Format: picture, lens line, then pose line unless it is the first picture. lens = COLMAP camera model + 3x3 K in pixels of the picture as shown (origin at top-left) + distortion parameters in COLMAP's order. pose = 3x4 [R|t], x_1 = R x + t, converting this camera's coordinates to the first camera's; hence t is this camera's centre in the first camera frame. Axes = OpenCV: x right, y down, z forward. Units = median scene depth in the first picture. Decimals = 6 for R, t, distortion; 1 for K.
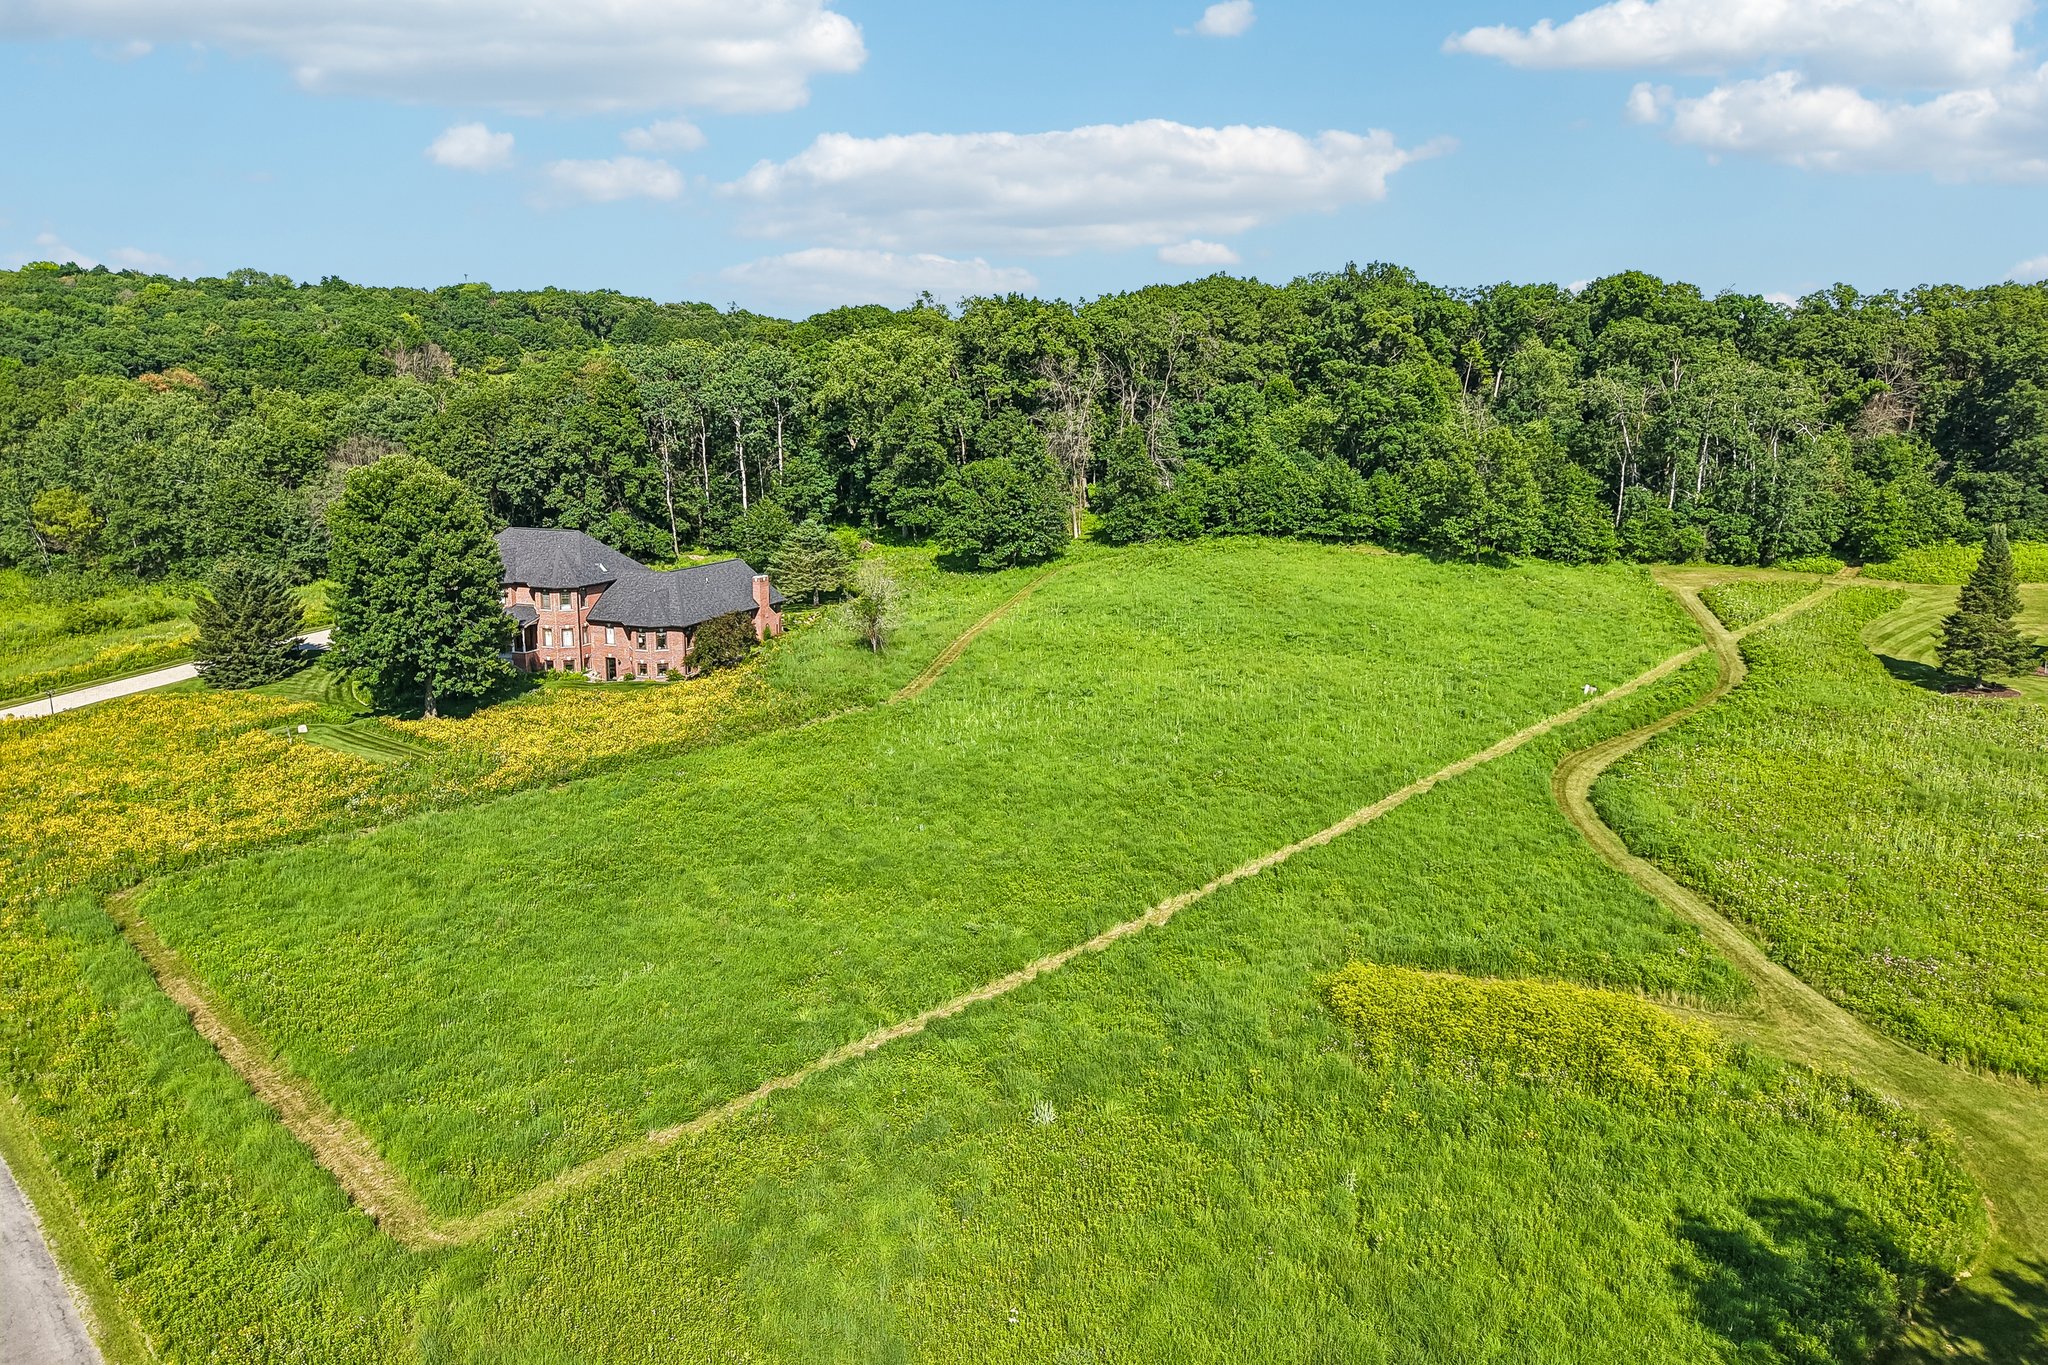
lens RADIAL K [[1358.5, 0, 1051.3], [0, 1358.5, 685.6], [0, 0, 1]] dist [0.038076, -0.050026]
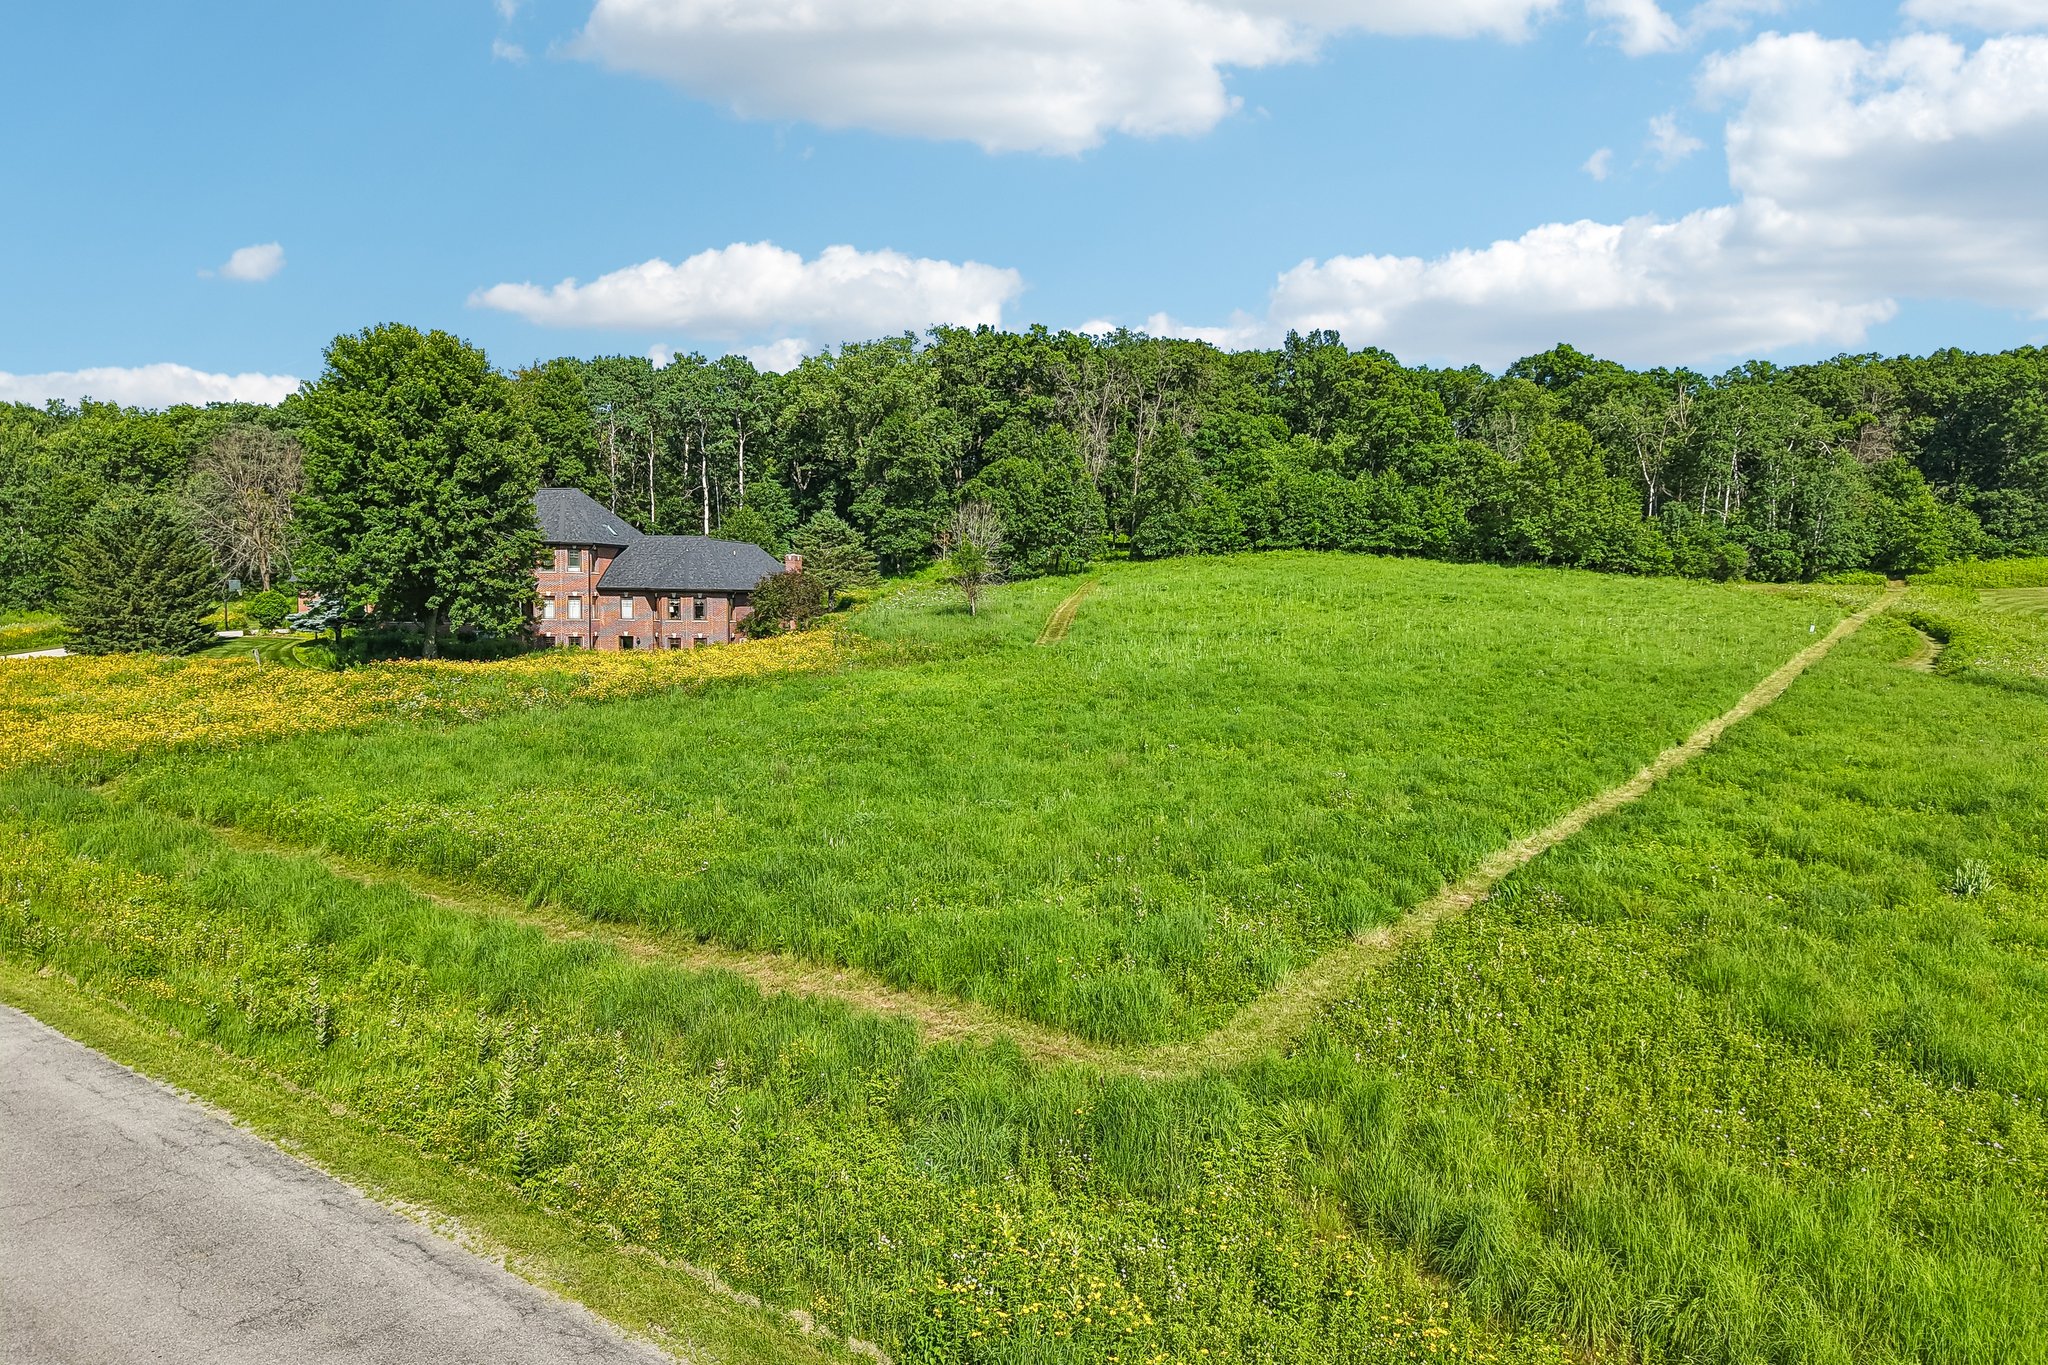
lens RADIAL K [[1358.5, 0, 1051.3], [0, 1358.5, 685.6], [0, 0, 1]] dist [0.038076, -0.050026]
pose [[0.987755, -0.013565, 0.155425, -0.157612], [0.033866, 0.991102, -0.128725, 0.092060], [-0.152296, 0.132413, 0.979425, 0.147574]]
